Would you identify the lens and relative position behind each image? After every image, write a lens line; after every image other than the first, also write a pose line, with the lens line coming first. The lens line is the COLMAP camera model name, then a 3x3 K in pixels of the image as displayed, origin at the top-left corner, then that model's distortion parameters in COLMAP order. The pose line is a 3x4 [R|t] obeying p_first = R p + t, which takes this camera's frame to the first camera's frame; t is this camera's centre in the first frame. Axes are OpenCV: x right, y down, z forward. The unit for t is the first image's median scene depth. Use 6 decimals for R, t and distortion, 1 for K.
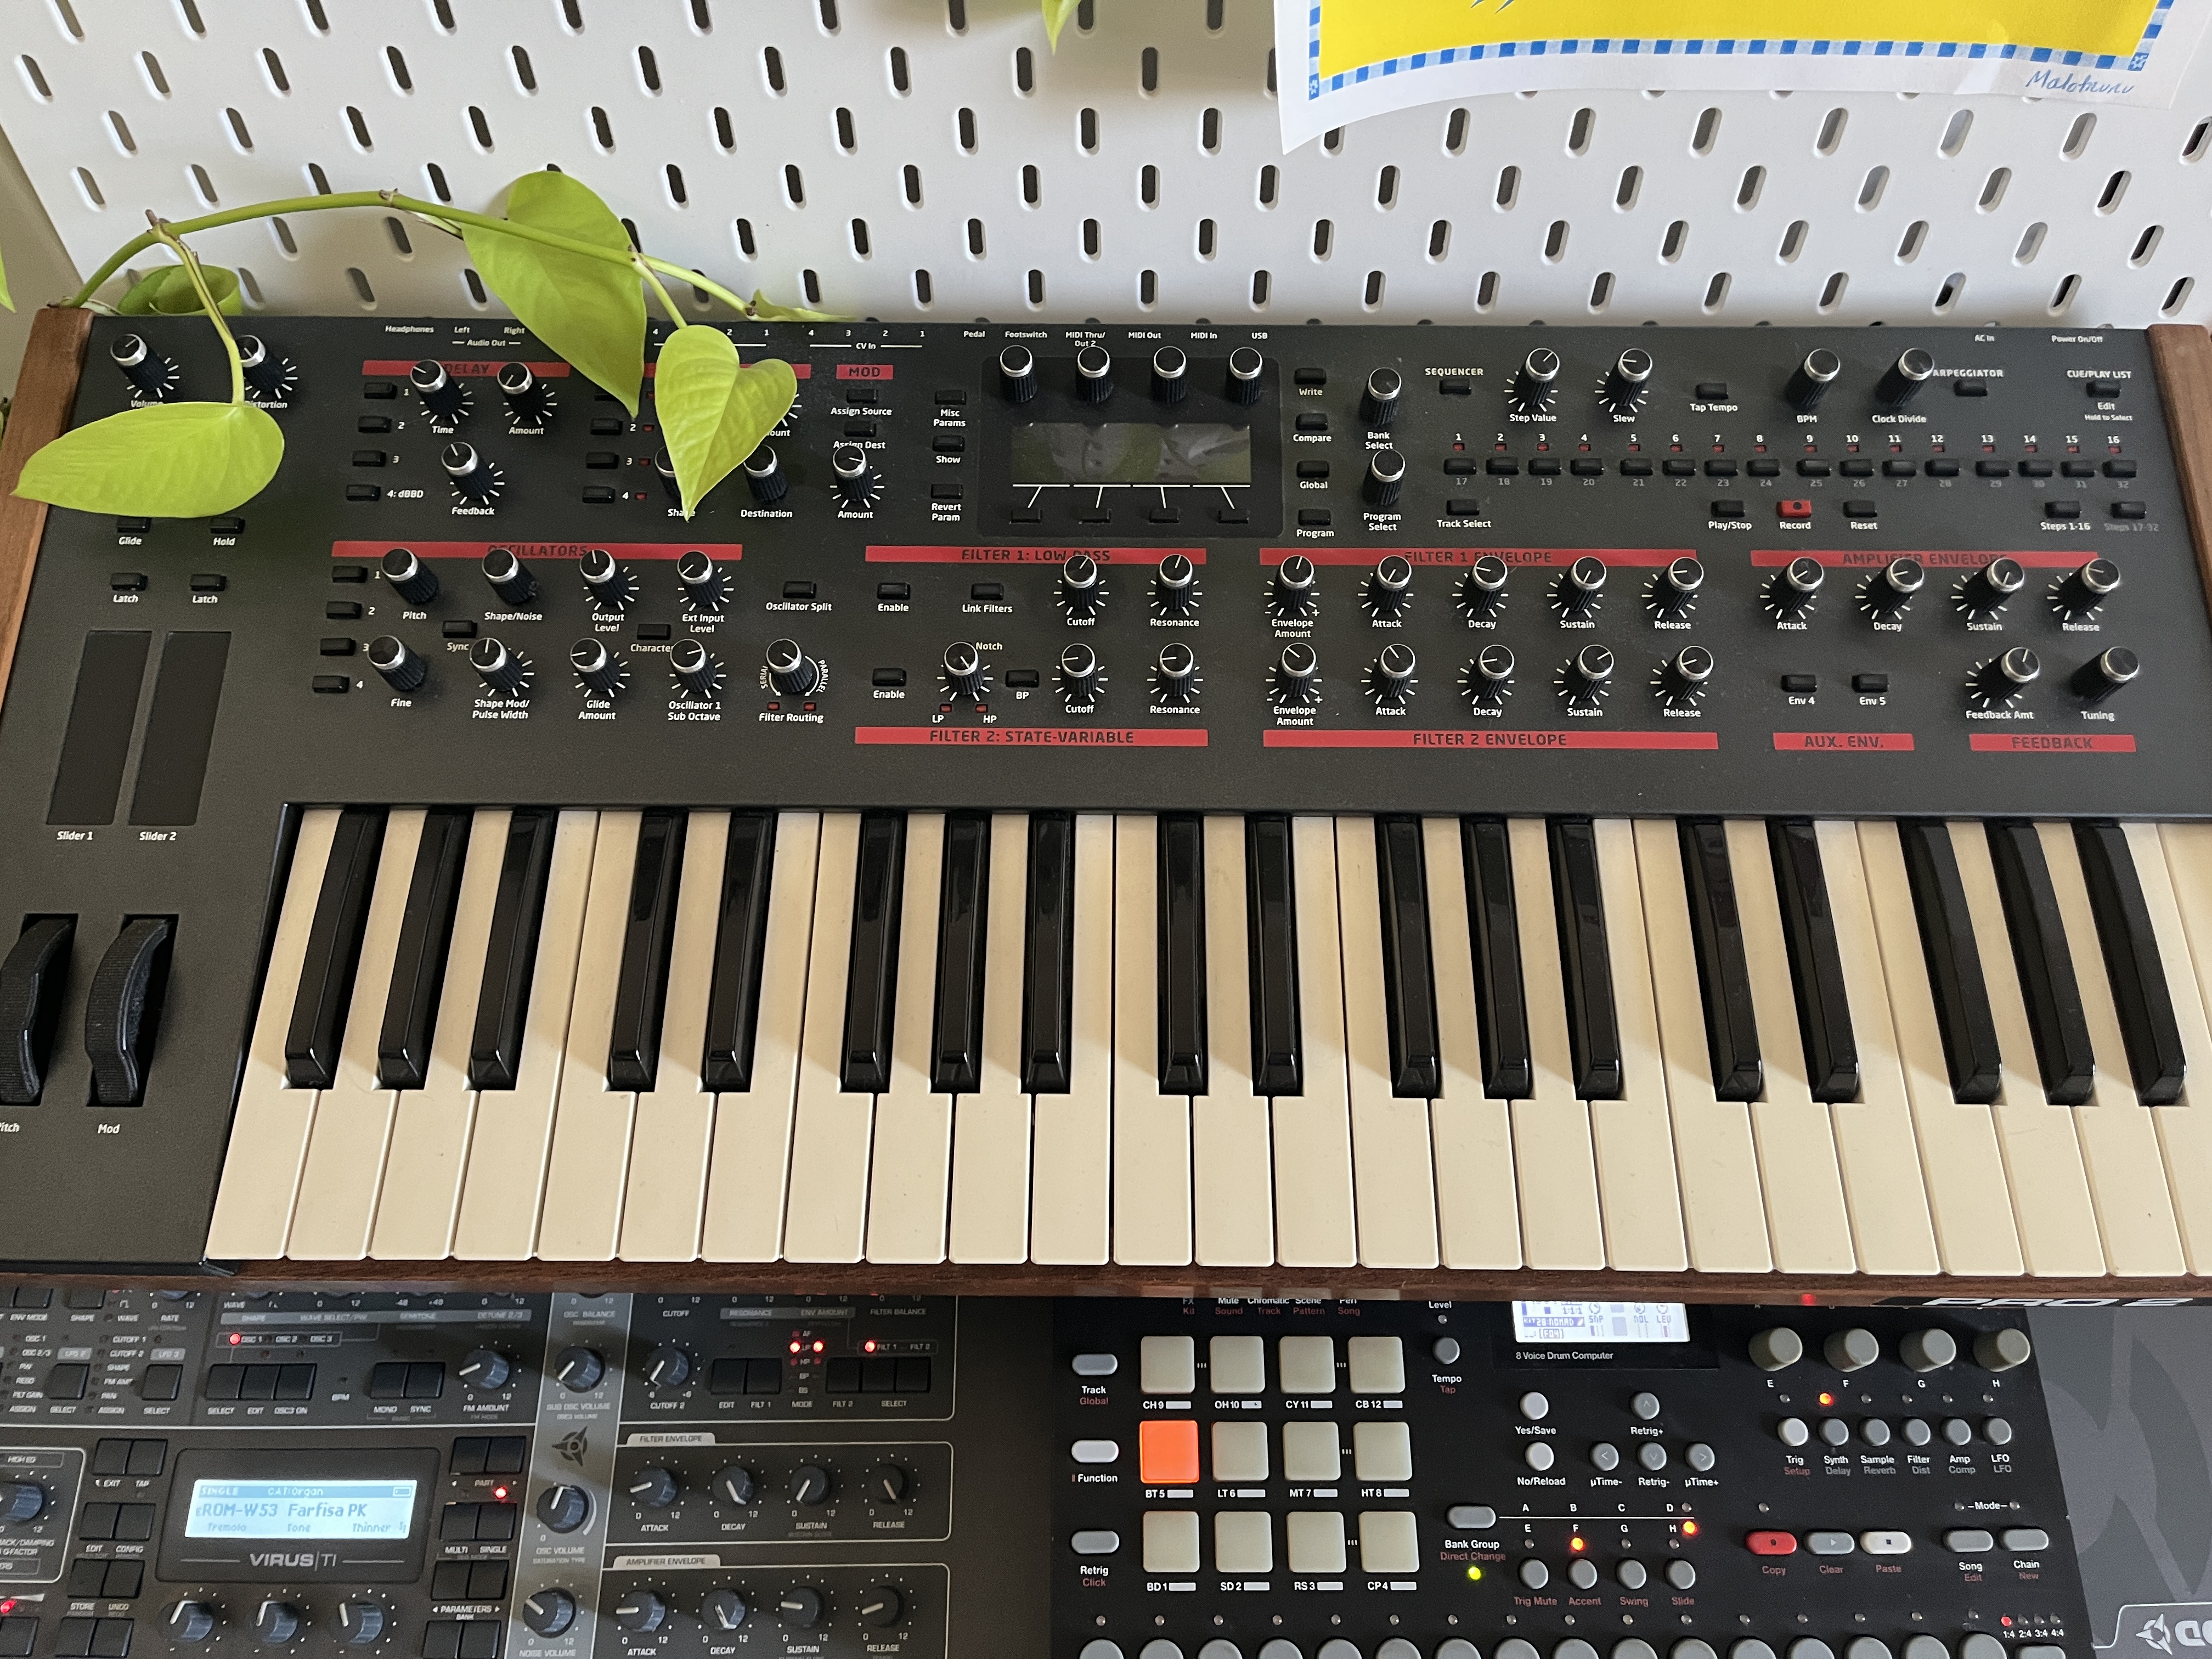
lens RADIAL K [[1683.9, 0, 1109.8], [0, 1683.9, 829.0], [0, 0, 1]] dist [0.061513, -0.092445]
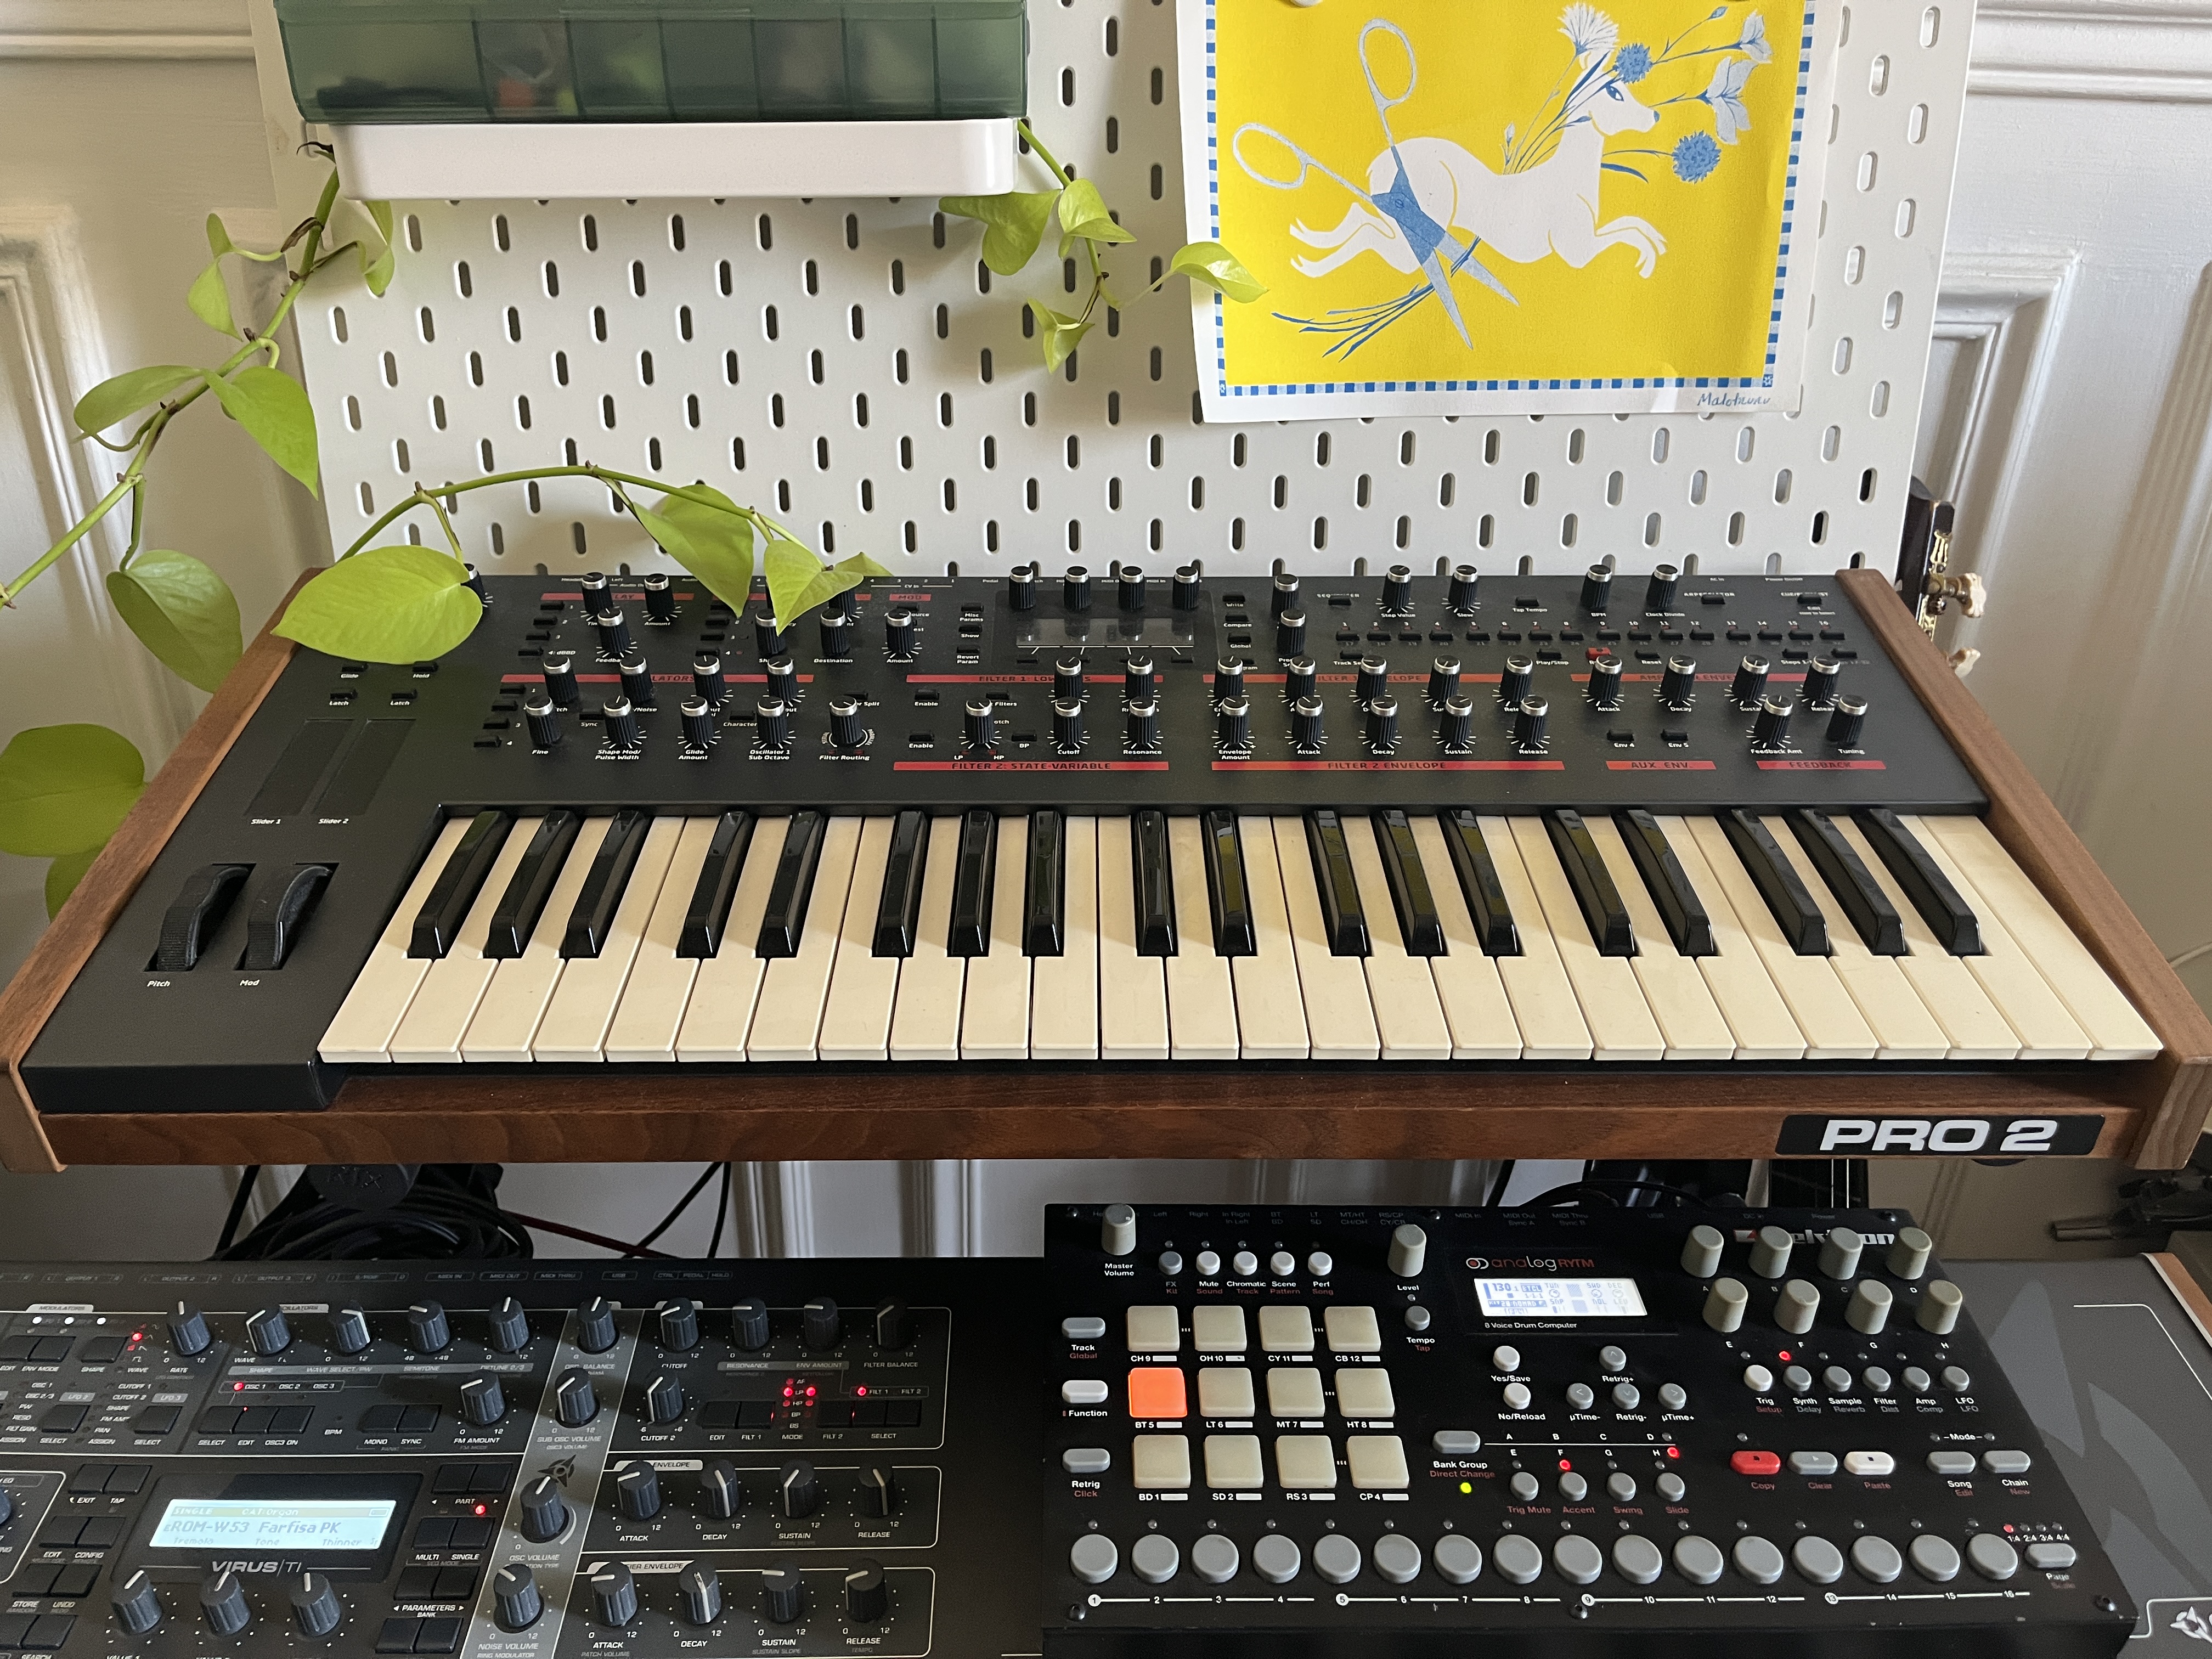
lens RADIAL K [[1683.9, 0, 1100.2], [0, 1683.9, 823.2], [0, 0, 1]] dist [0.061513, -0.092445]
pose [[0.999845, -0.005746, 0.016639, -0.014523], [0.013881, 0.838647, -0.544498, 0.635340], [-0.010826, 0.544644, 0.838597, -0.048405]]
